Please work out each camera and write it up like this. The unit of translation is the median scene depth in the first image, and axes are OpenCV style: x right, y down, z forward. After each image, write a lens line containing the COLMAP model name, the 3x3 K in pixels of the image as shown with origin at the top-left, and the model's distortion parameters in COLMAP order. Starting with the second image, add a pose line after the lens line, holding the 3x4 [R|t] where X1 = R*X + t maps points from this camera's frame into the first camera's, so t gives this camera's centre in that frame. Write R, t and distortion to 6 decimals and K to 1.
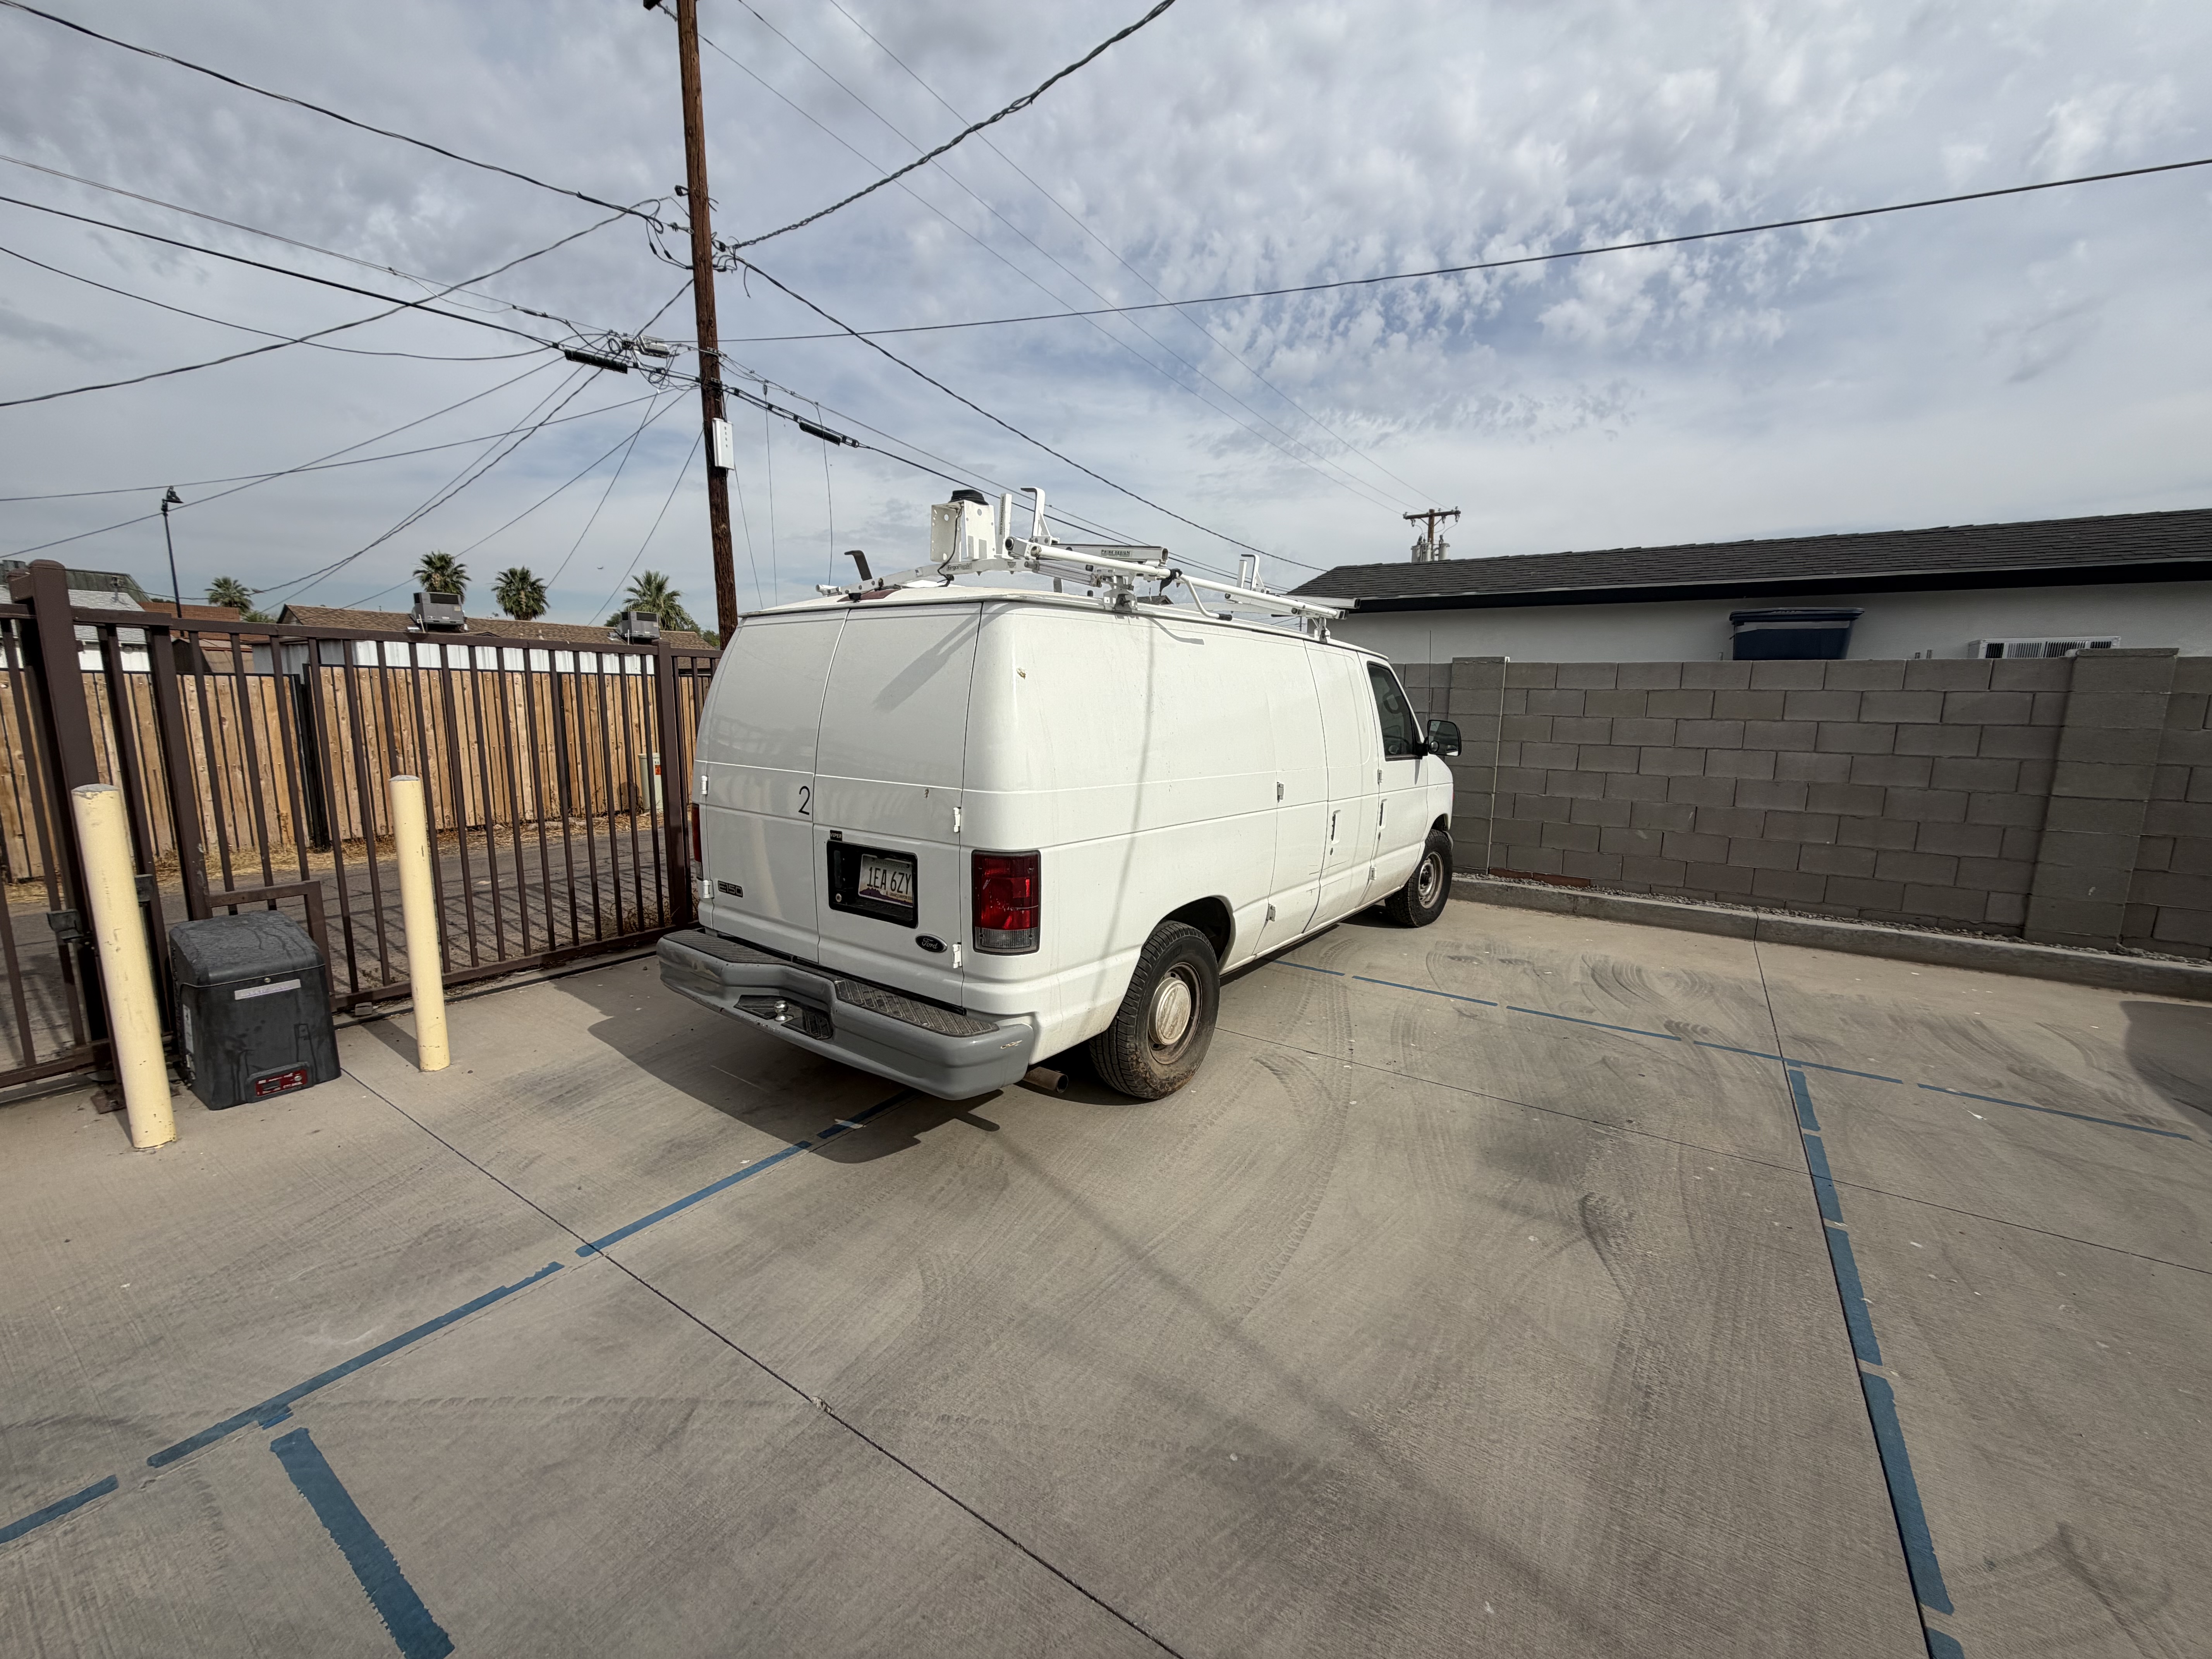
lens RADIAL K [[877.1, 0, 1101.2], [0, 877.1, 831.5], [0, 0, 1]] dist [0.001511, -0.000406]
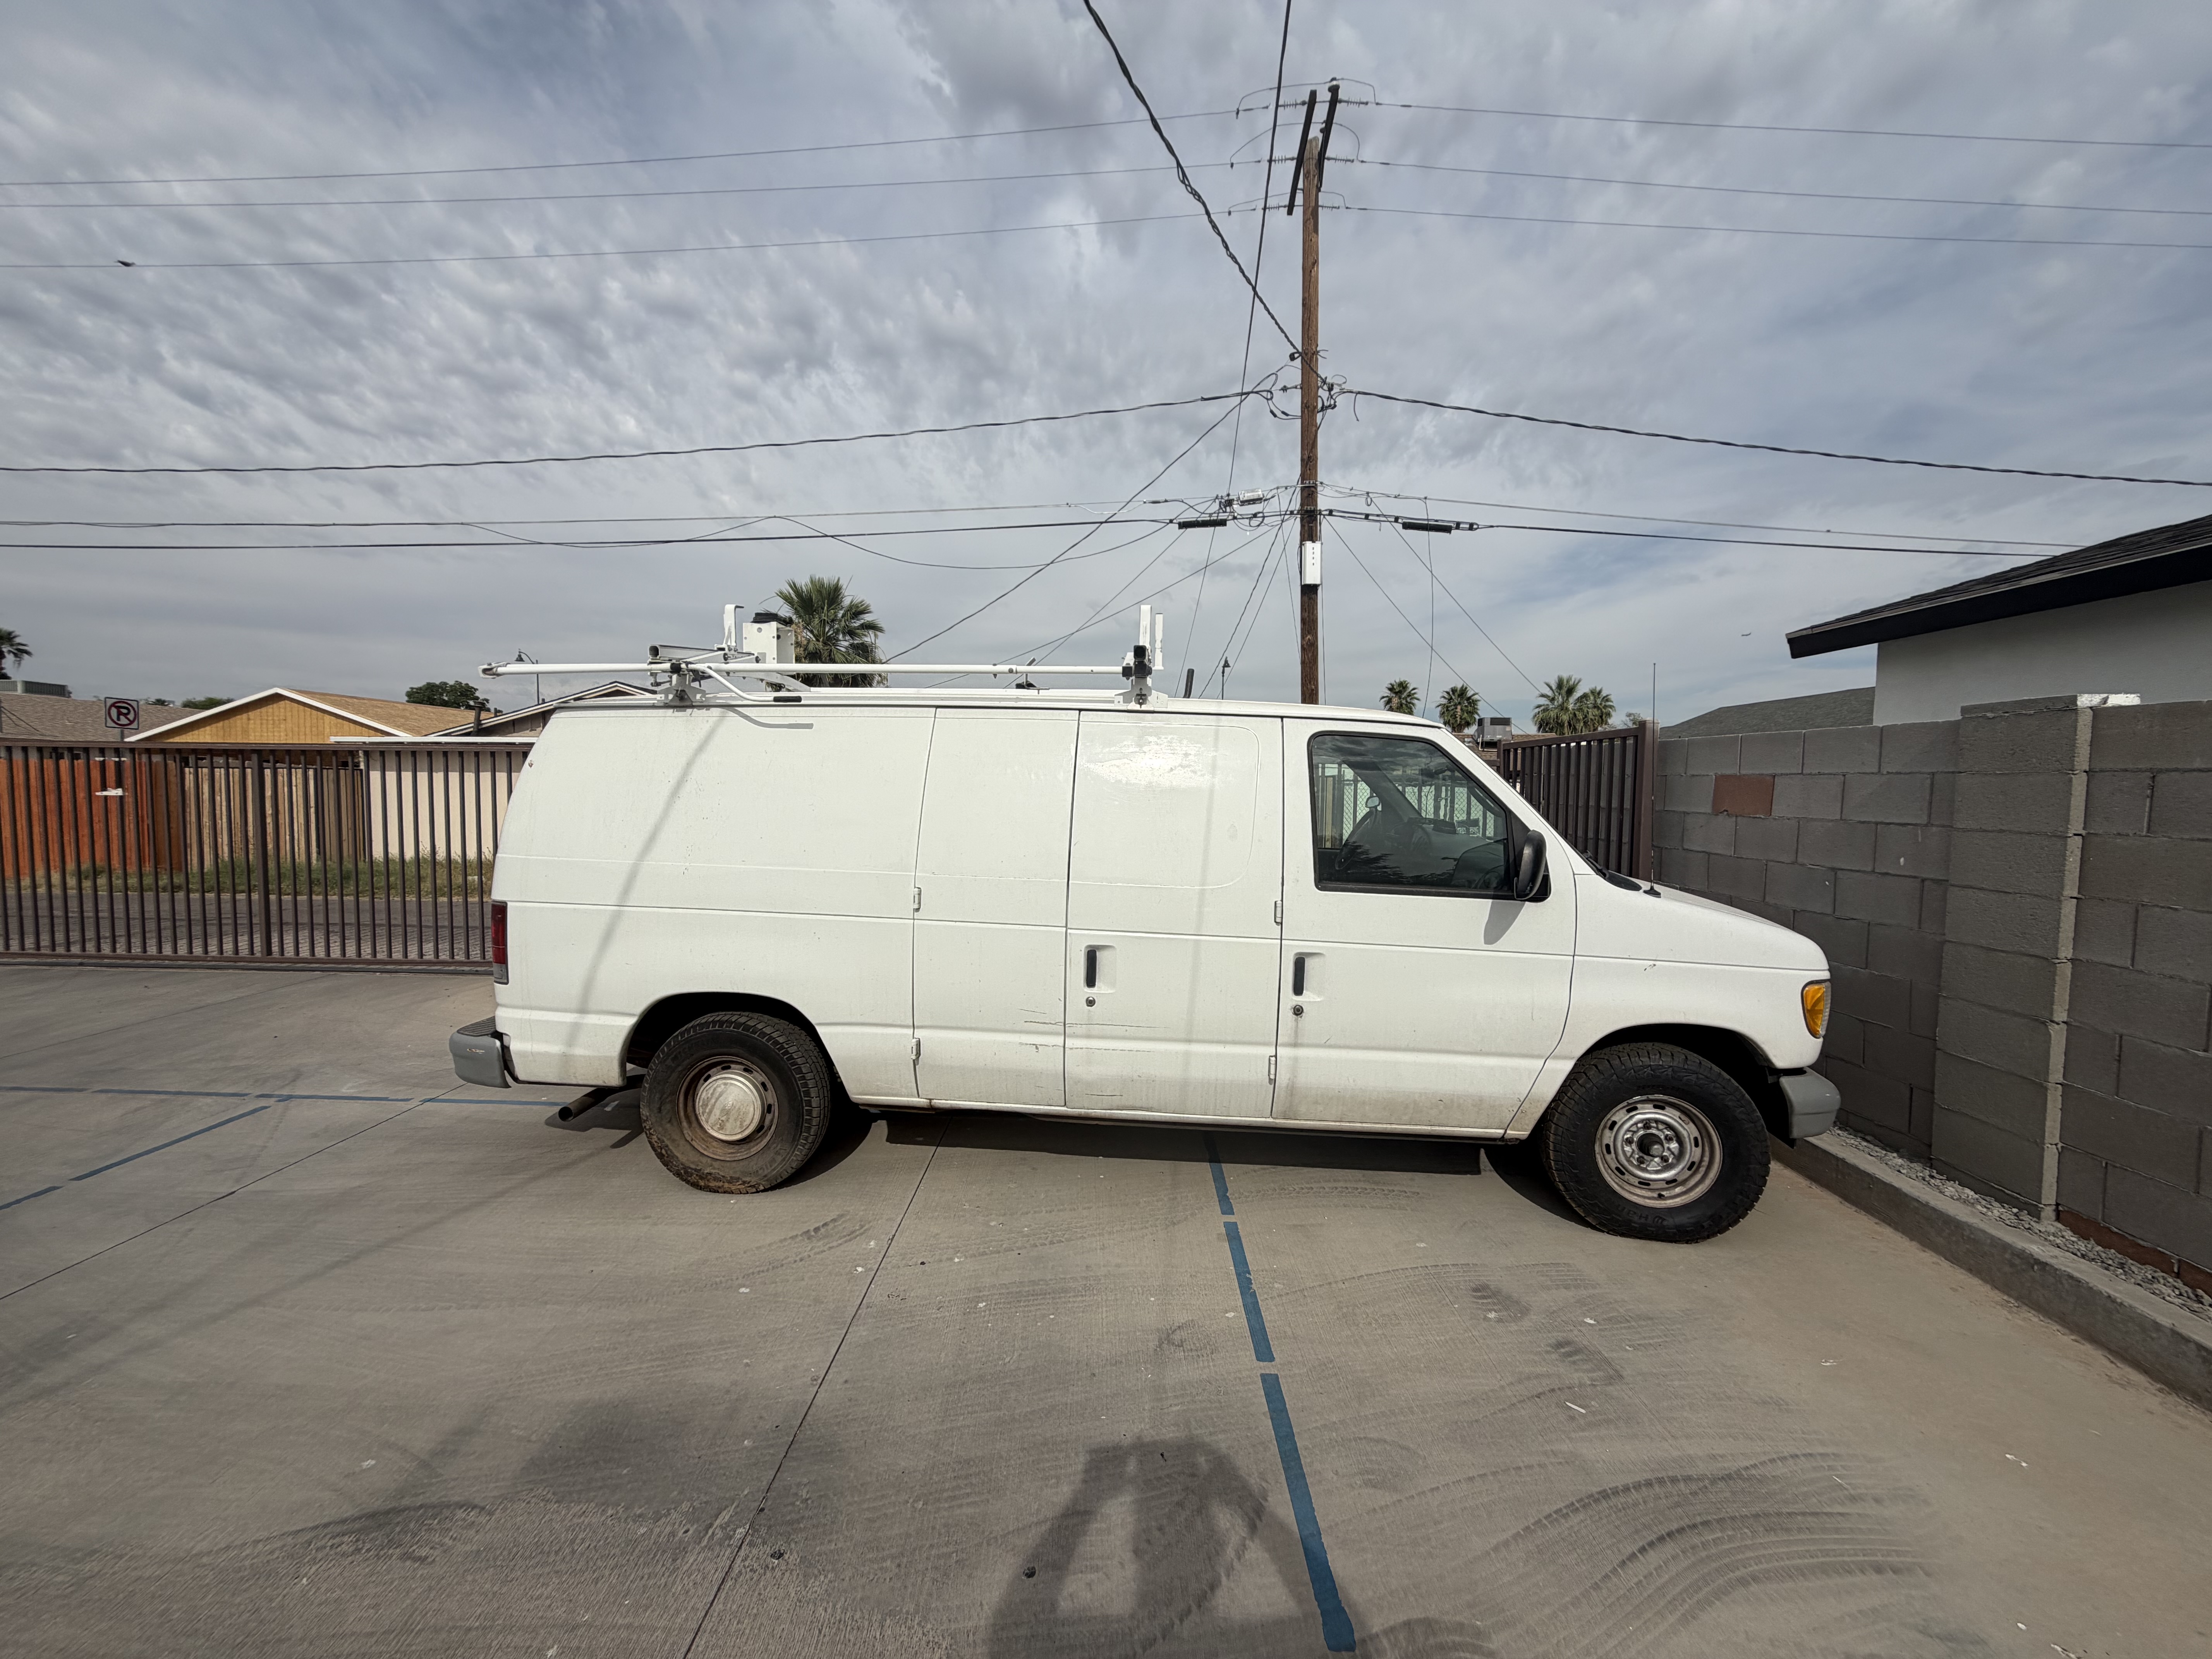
lens RADIAL K [[877.1, 0, 1101.2], [0, 877.1, 831.5], [0, 0, 1]] dist [0.001511, -0.000406]
pose [[0.533592, 0.037864, -0.844894, 0.906131], [-0.135299, 0.989953, -0.041083, -0.090041], [0.834849, 0.136235, 0.533354, 0.646001]]
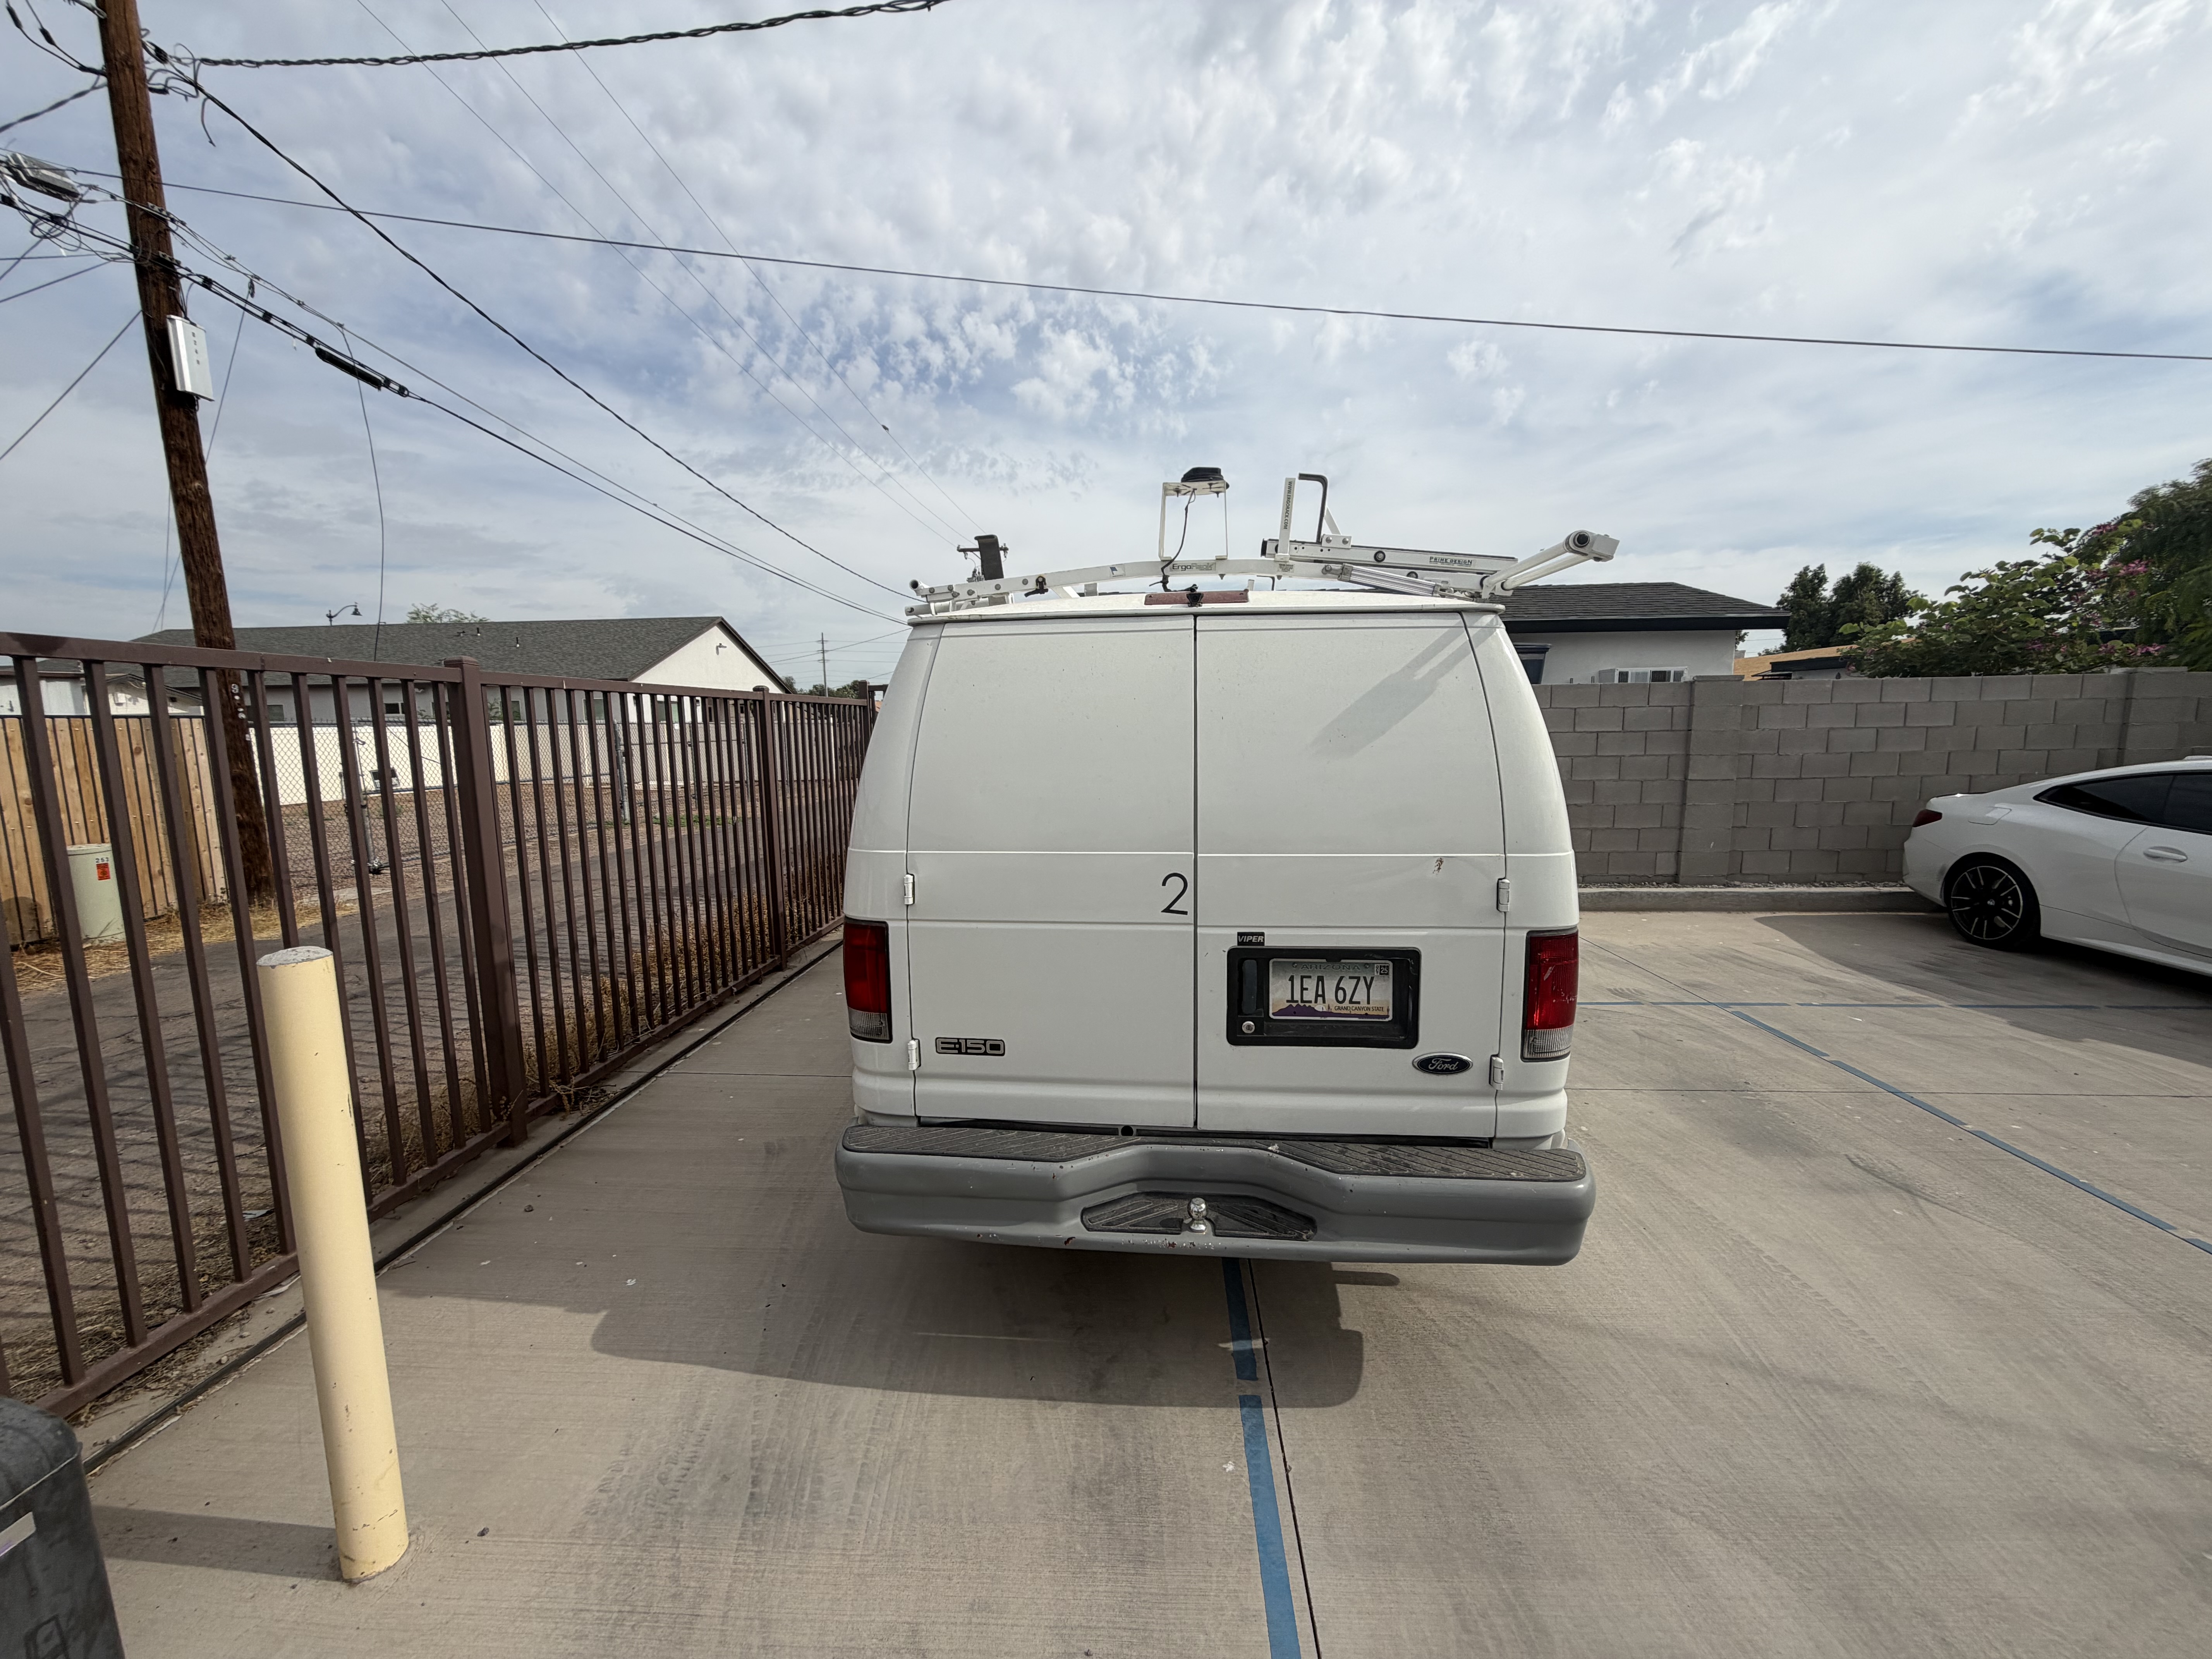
lens RADIAL K [[877.1, 0, 1101.2], [0, 877.1, 831.5], [0, 0, 1]] dist [0.001511, -0.000406]
pose [[0.861059, -0.088179, 0.500802, -0.530220], [0.103049, 0.994674, -0.002040, -0.064675], [-0.497955, 0.053364, 0.865560, 0.322685]]
